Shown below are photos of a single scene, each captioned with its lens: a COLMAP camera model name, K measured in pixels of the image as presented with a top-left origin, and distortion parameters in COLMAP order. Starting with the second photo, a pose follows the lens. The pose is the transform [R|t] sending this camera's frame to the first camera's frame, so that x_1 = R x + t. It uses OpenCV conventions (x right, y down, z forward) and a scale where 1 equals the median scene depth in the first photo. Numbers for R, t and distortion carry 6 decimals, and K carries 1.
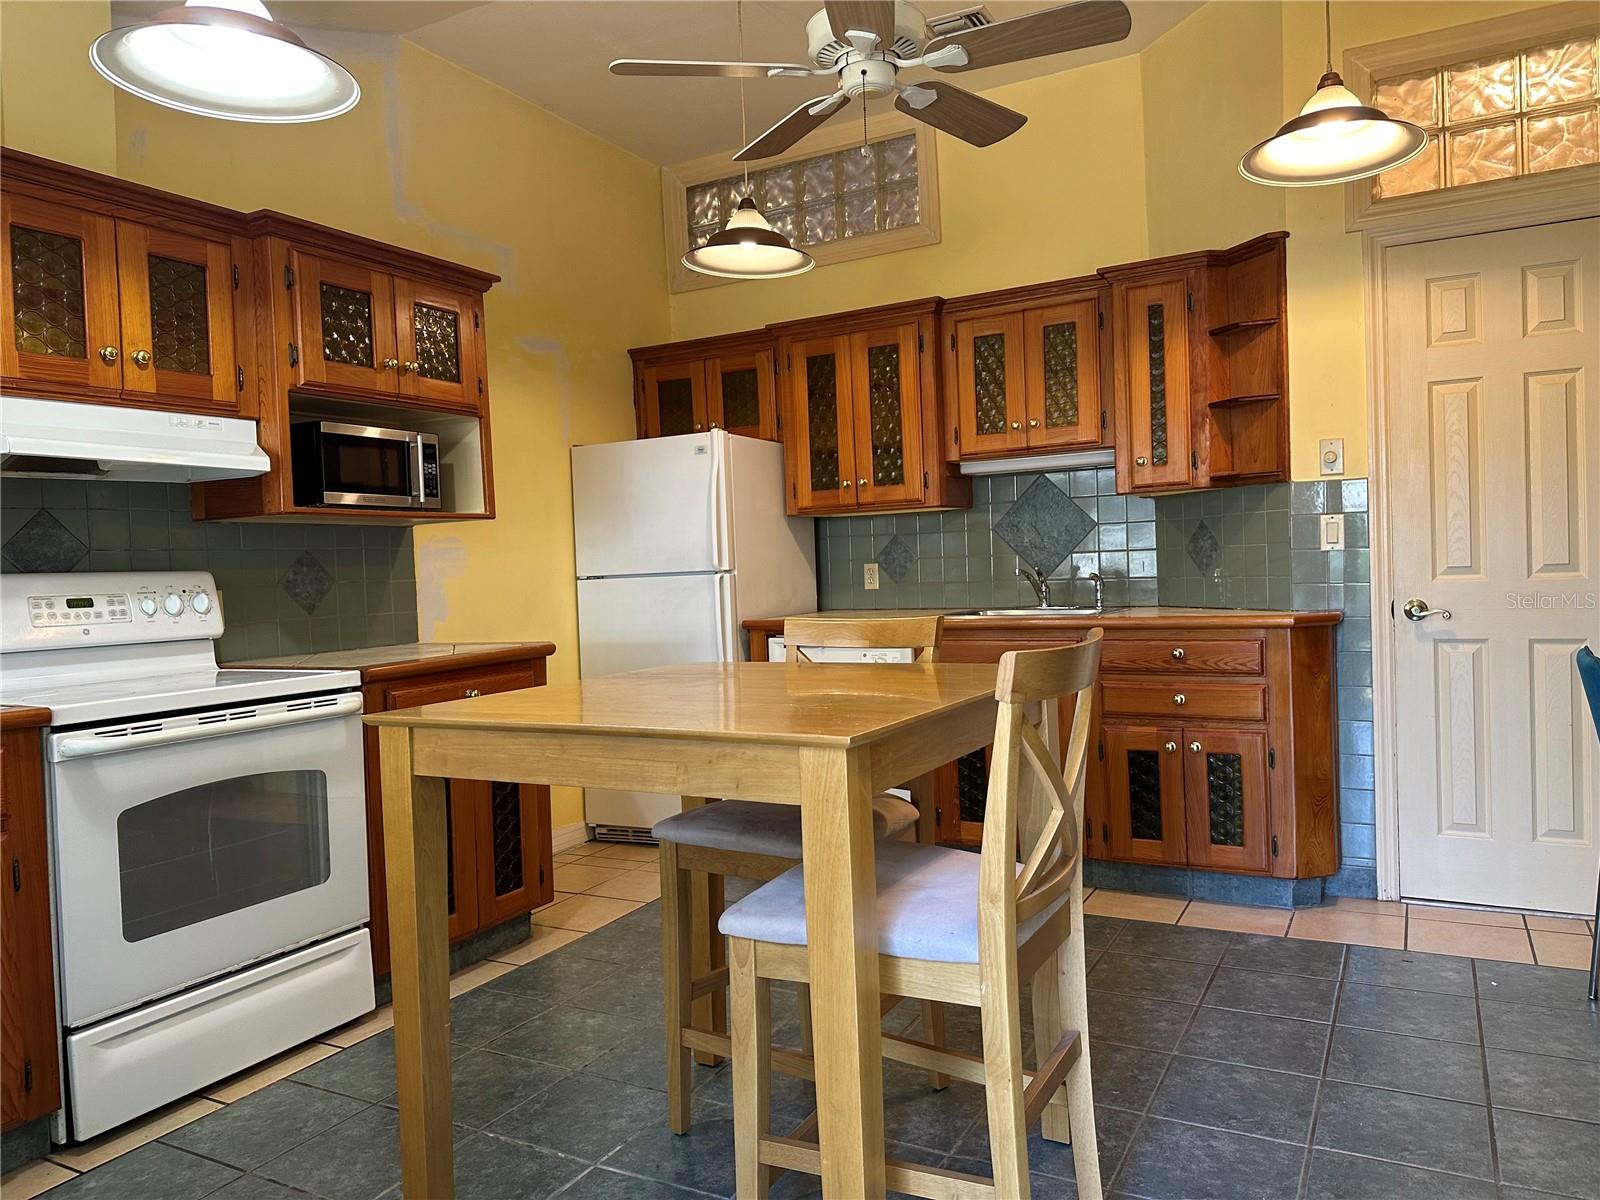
lens RADIAL K [[1127.3, 0, 804.0], [0, 1127.3, 602.9], [0, 0, 1]] dist [0.006896, -0.002875]
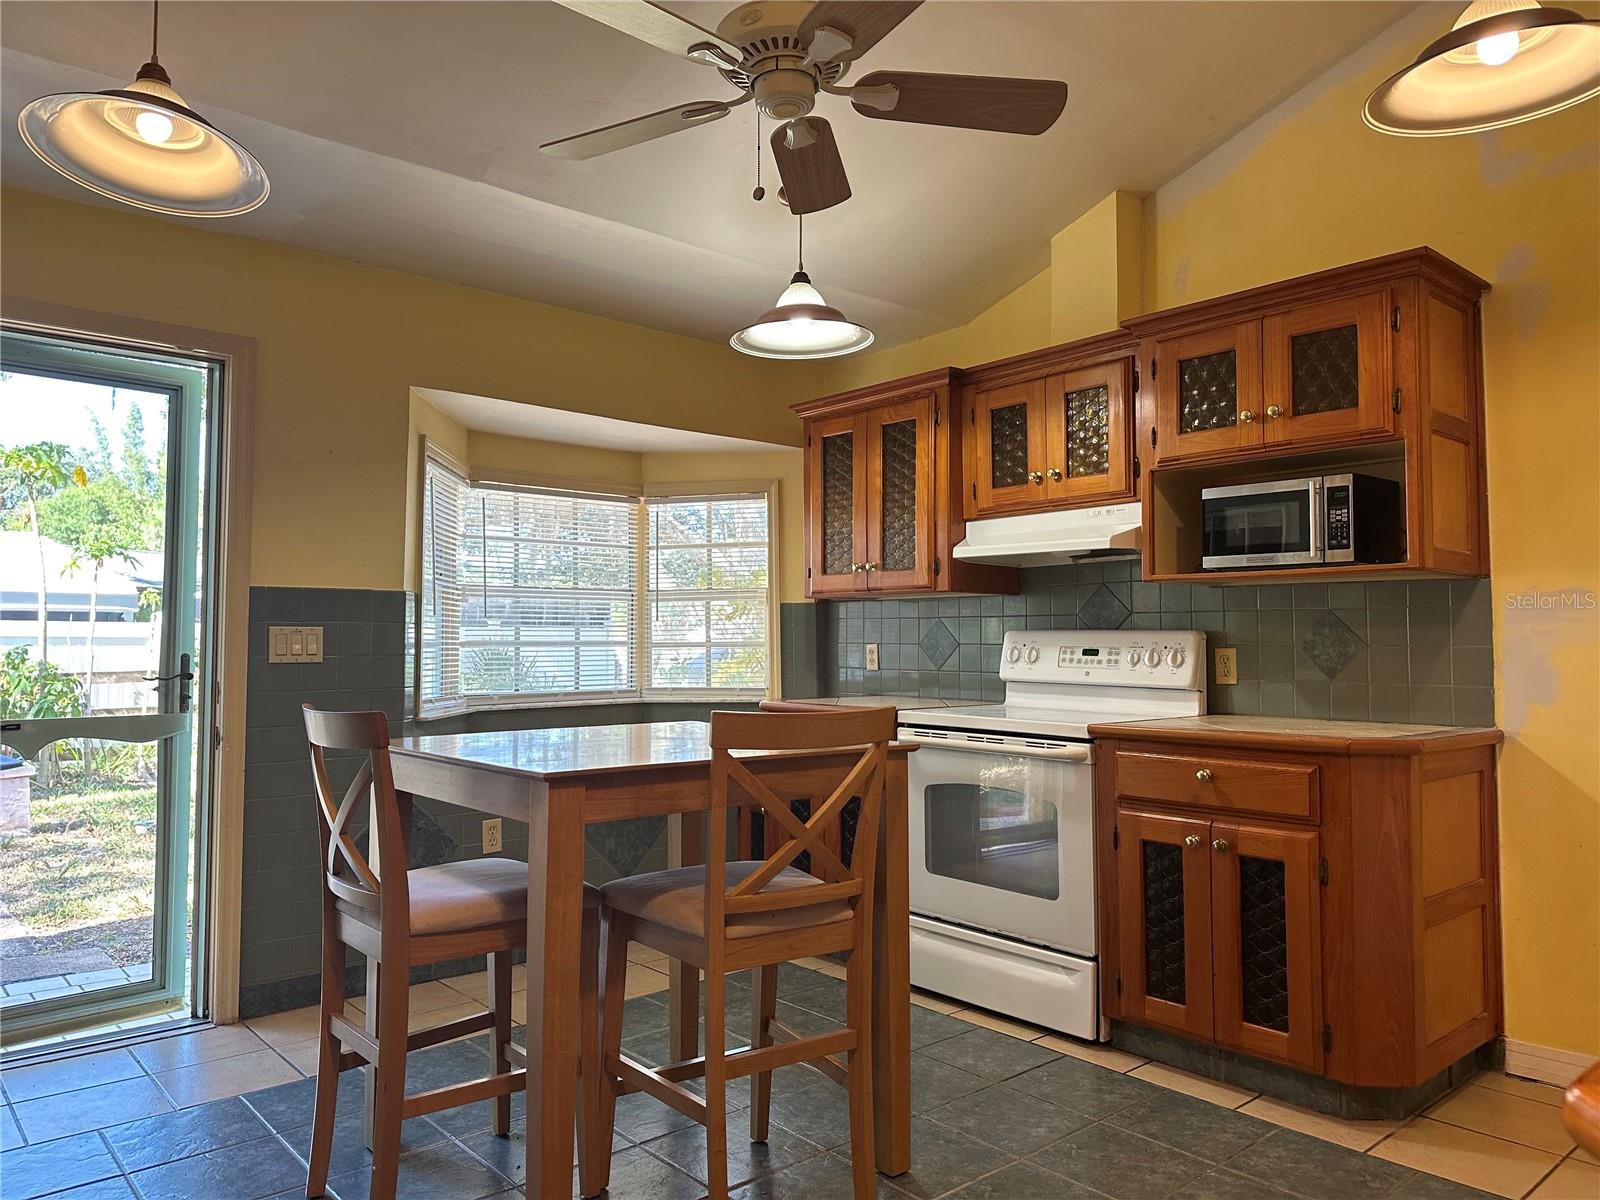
lens RADIAL K [[1127.3, 0, 805.4], [0, 1127.3, 593.2], [0, 0, 1]] dist [0.006896, -0.002875]
pose [[-0.343822, -0.005553, -0.939018, 0.745039], [-0.023460, 0.999721, 0.002678, -0.065676], [0.938742, 0.022950, -0.343857, 1.125949]]
